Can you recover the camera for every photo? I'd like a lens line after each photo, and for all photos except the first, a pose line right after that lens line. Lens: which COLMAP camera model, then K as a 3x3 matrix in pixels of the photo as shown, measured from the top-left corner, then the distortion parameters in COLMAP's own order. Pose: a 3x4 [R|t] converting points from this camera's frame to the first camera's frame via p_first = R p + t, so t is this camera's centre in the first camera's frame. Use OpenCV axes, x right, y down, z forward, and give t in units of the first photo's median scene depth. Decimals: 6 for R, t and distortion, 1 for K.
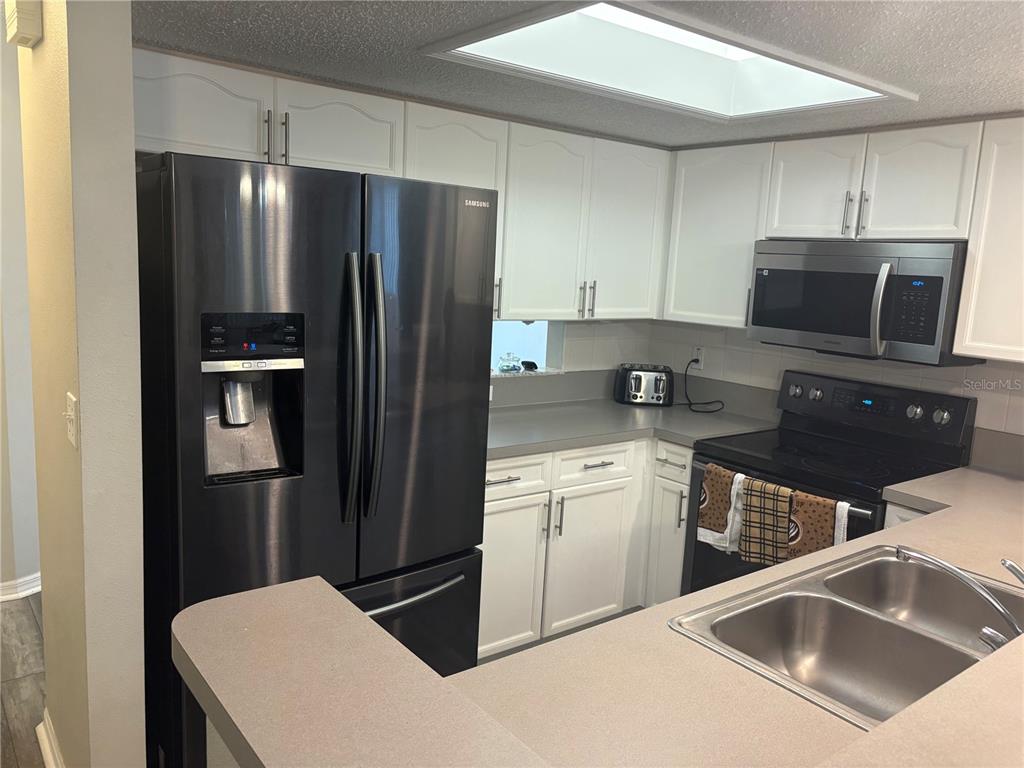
lens RADIAL K [[775.6, 0, 509.1], [0, 775.6, 383.6], [0, 0, 1]] dist [0.013118, -0.011788]
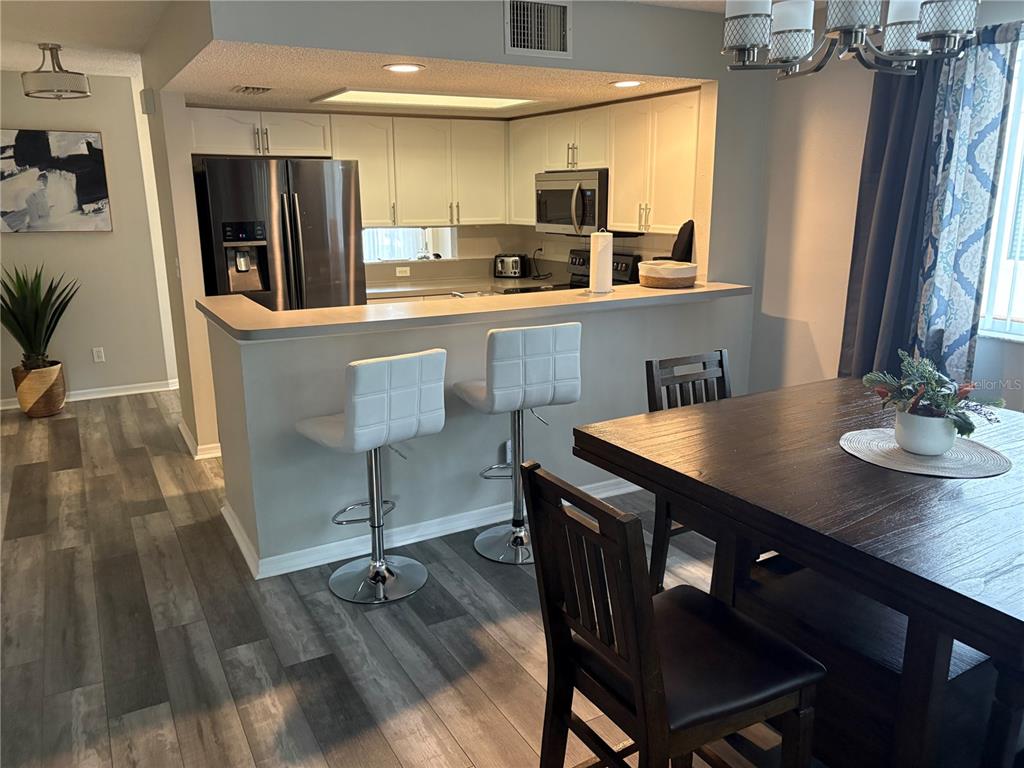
lens RADIAL K [[775.6, 0, 509.1], [0, 775.6, 383.6], [0, 0, 1]] dist [0.013118, -0.011788]
pose [[0.987294, -0.021150, -0.157490, 0.529476], [0.033663, 0.996446, 0.077212, 0.154866], [0.155297, -0.081532, 0.984497, -0.797795]]
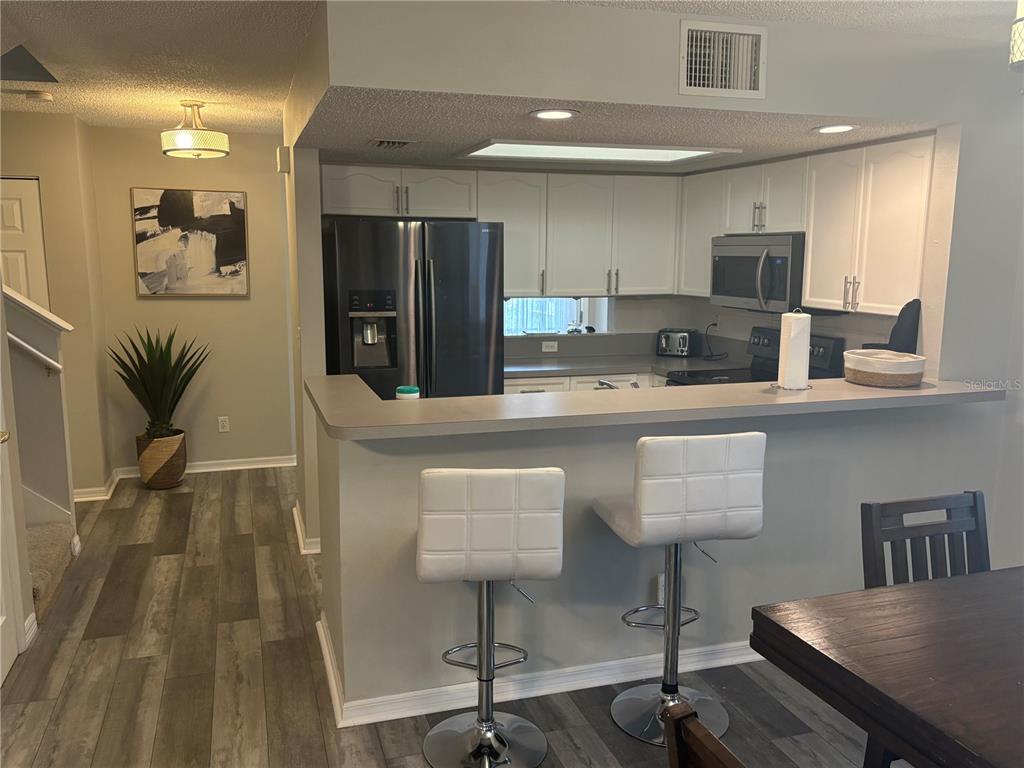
lens RADIAL K [[839.7, 0, 500.5], [0, 839.7, 390.5], [0, 0, 1]] dist [0.027220, -0.009711]
pose [[0.935194, 0.008257, -0.354039, 0.514489], [-0.010276, 0.999940, -0.003824, 0.120088], [0.353986, 0.007215, 0.935223, -0.652724]]
